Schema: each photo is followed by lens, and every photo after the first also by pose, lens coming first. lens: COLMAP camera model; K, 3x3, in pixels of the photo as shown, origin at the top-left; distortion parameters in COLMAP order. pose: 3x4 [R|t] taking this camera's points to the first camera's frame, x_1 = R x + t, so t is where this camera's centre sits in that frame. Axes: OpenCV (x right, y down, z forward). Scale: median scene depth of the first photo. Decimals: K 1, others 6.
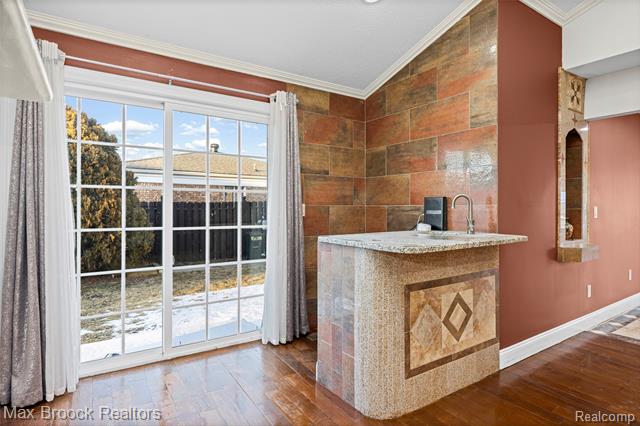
lens RADIAL K [[347.2, 0, 320.0], [0, 347.2, 213.0], [0, 0, 1]] dist [0.000337, -0.000903]
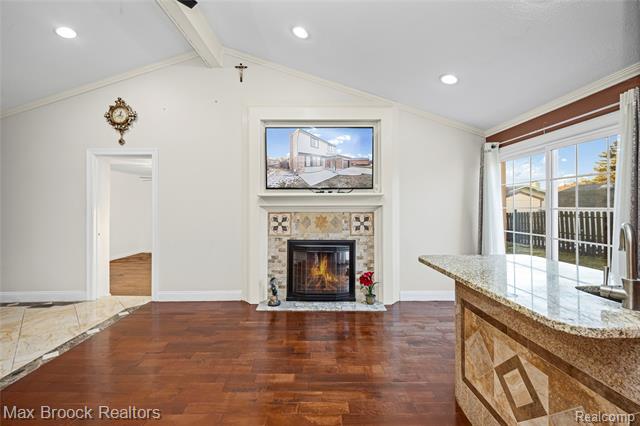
lens RADIAL K [[260.7, 0, 324.7], [0, 260.7, 204.2], [0, 0, 1]] dist [0.000315, -0.000056]
pose [[-0.532070, -0.007888, -0.846664, 0.932779], [-0.008109, 0.999958, -0.004221, -0.073974], [0.846662, 0.004620, -0.532111, 0.812063]]
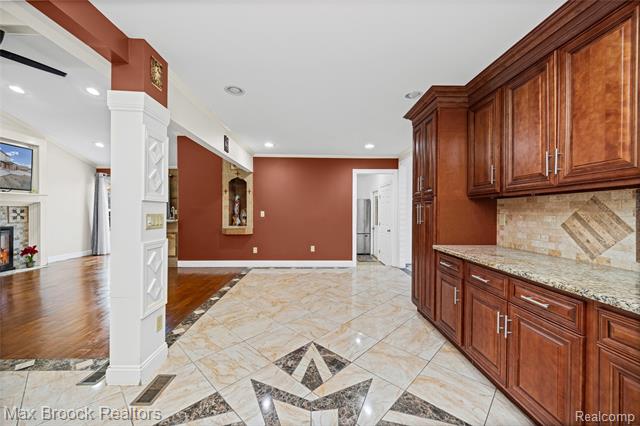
lens RADIAL K [[248.6, 0, 316.5], [0, 248.6, 211.3], [0, 0, 1]] dist [-0.000322, -0.000087]
pose [[0.844820, 0.008364, -0.534985, 2.468293], [-0.015149, 0.999851, -0.008291, -0.023827], [0.534836, 0.015109, 0.844821, -0.095254]]
